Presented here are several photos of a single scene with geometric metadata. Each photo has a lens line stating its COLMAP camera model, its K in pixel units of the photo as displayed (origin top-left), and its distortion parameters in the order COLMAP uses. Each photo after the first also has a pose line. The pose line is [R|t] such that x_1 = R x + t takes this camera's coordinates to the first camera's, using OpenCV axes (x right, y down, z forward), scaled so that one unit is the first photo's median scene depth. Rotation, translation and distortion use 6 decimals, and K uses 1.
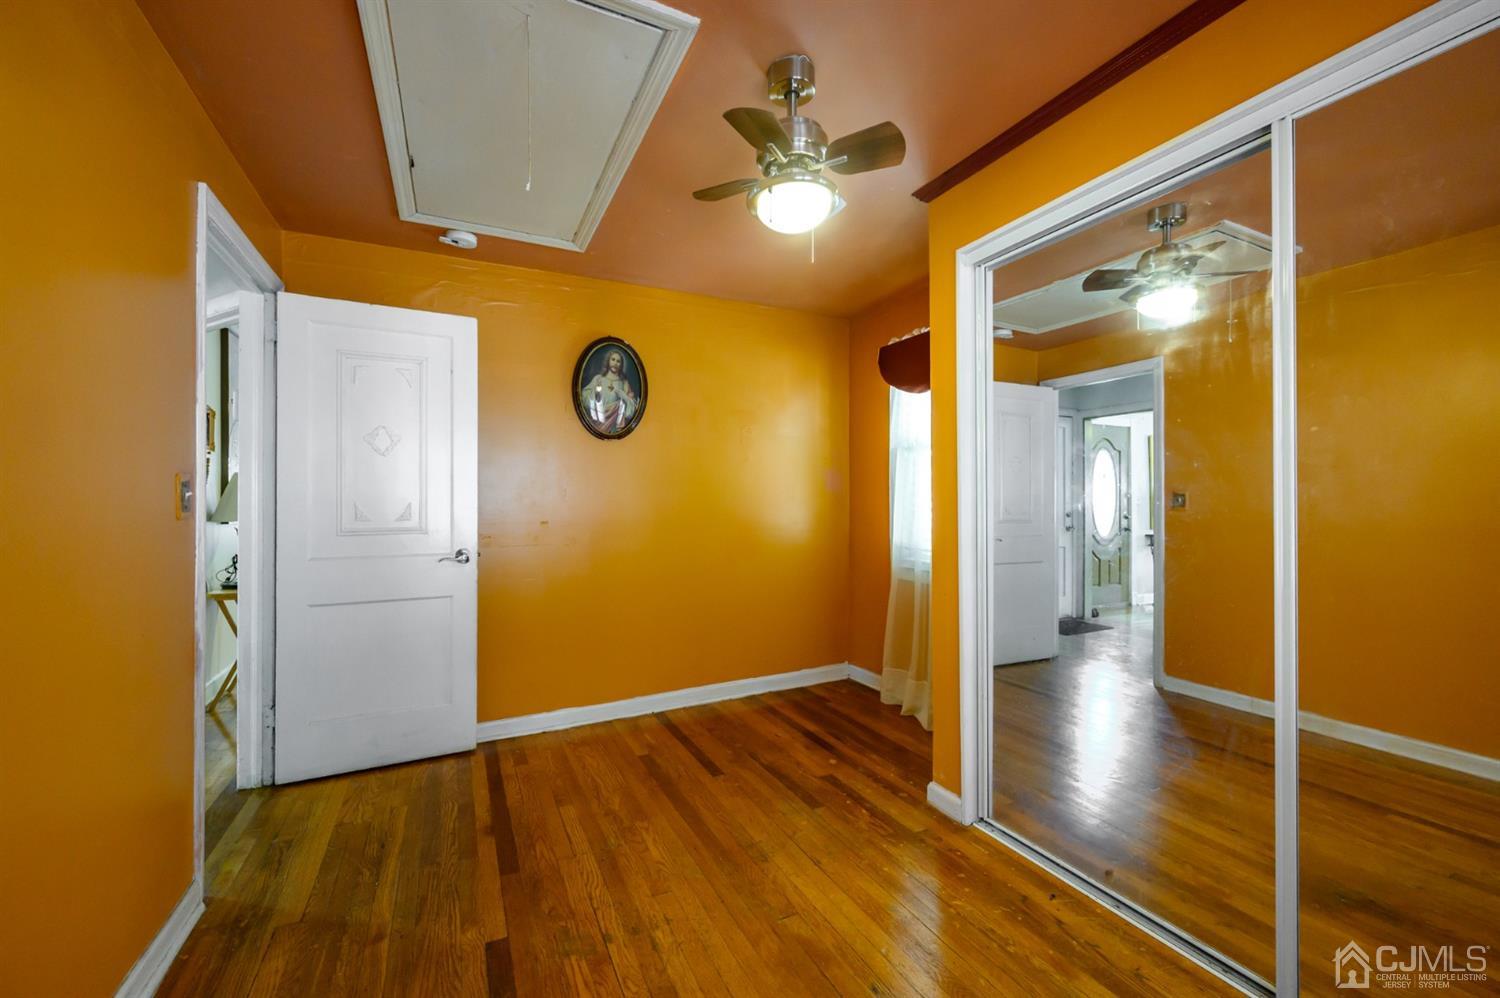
lens RADIAL K [[589.0, 0, 744.7], [0, 589.0, 495.2], [0, 0, 1]] dist [-0.001555, -0.000110]
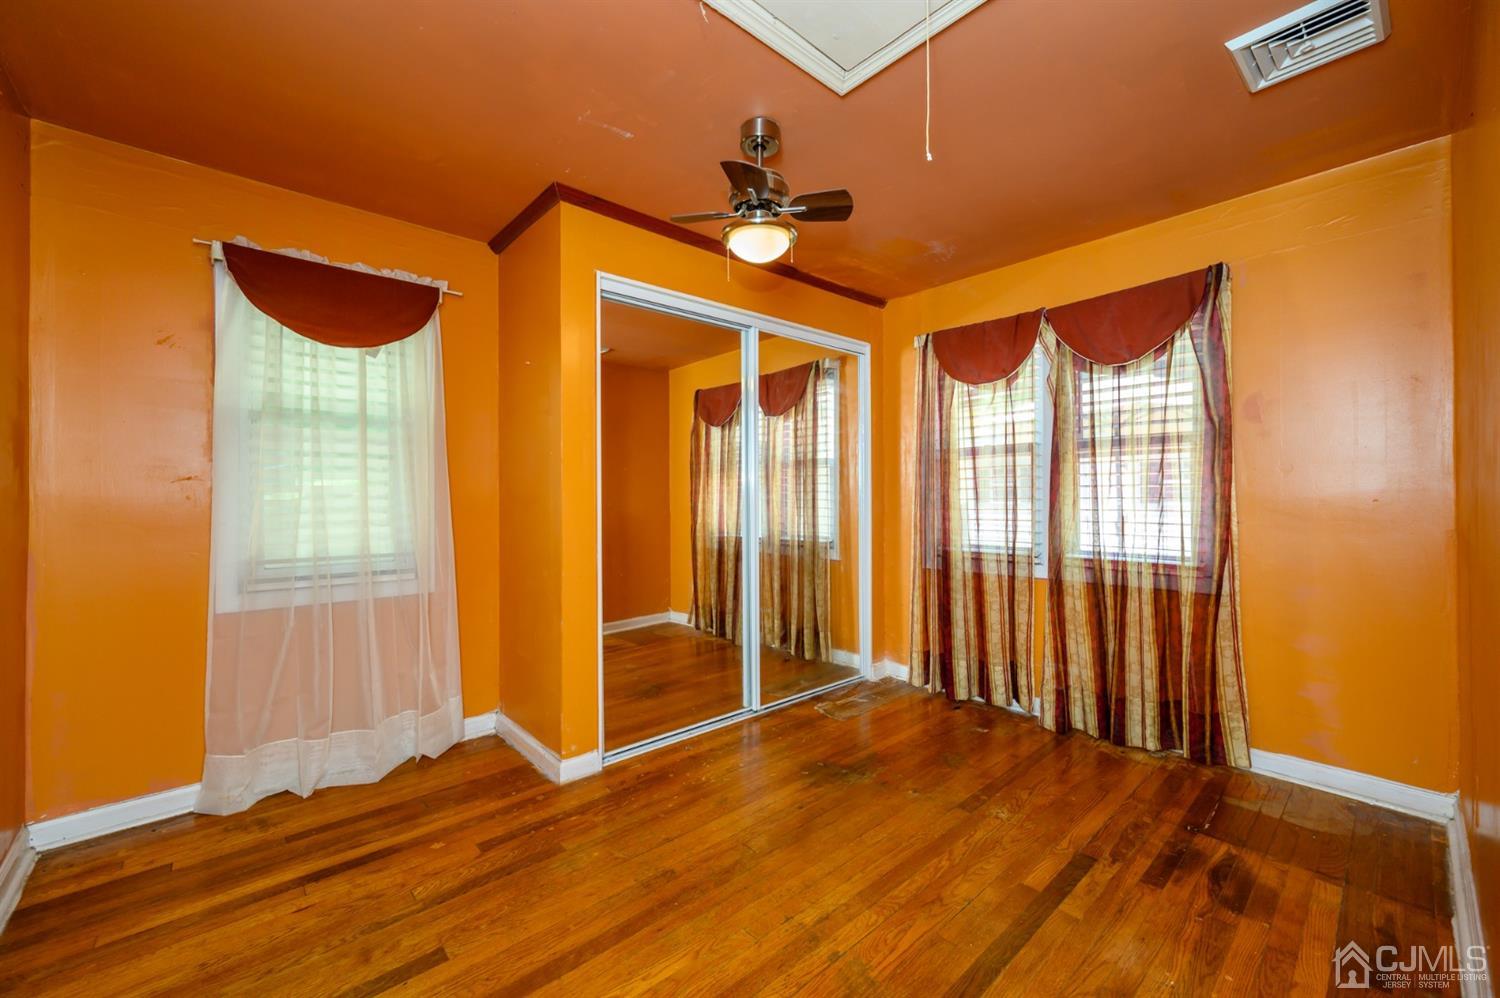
lens RADIAL K [[589.0, 0, 746.4], [0, 589.0, 493.6], [0, 0, 1]] dist [-0.001555, -0.000110]
pose [[-0.251828, -0.000009, 0.967772, -0.706968], [-0.001756, 0.999998, -0.000448, 0.018684], [-0.967770, -0.001812, -0.251827, 0.886237]]
